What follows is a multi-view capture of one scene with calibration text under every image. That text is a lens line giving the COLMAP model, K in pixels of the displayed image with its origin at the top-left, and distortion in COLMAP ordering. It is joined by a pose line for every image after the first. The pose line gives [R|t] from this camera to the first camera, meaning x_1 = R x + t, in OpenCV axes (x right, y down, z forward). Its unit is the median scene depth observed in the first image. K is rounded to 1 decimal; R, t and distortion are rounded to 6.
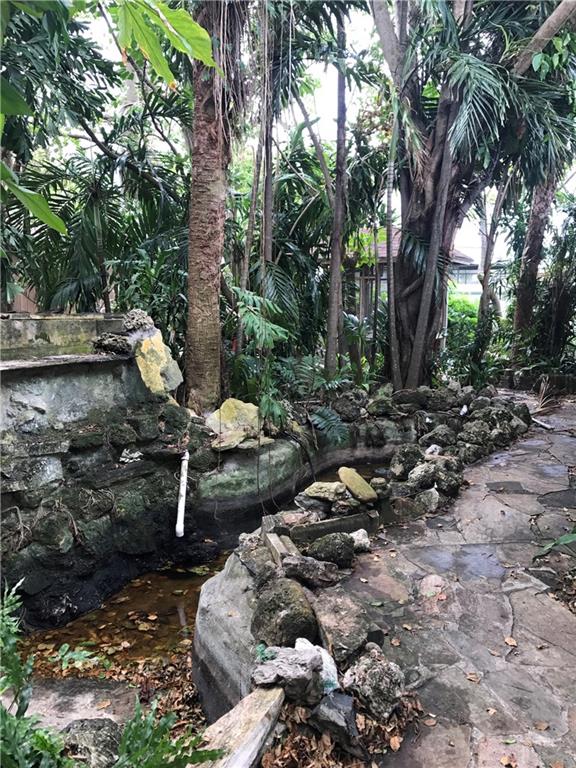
lens RADIAL K [[622.3, 0, 284.0], [0, 622.3, 382.7], [0, 0, 1]] dist [0.021856, -0.011655]
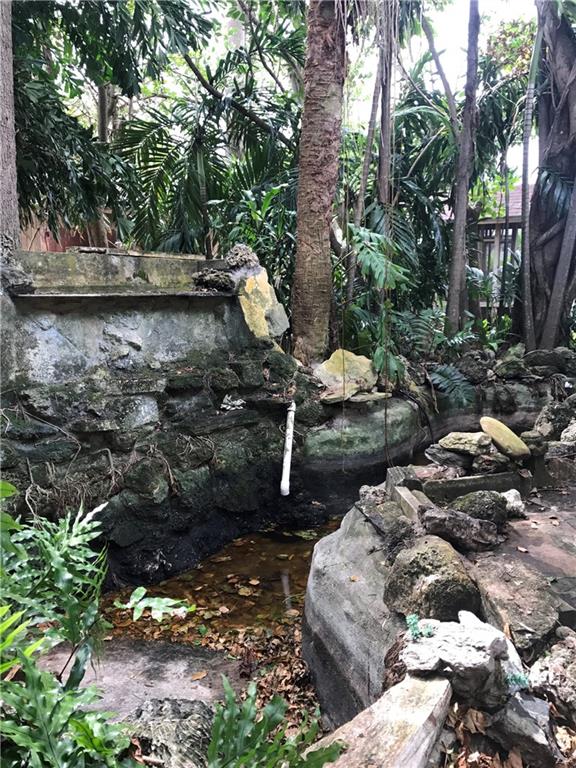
lens RADIAL K [[622.3, 0, 284.0], [0, 622.3, 382.7], [0, 0, 1]] dist [0.021856, -0.011655]
pose [[0.987613, 0.020148, -0.155611, -0.036503], [-0.016441, 0.999551, 0.025069, 0.069293], [0.156046, -0.022200, 0.987500, 0.140232]]
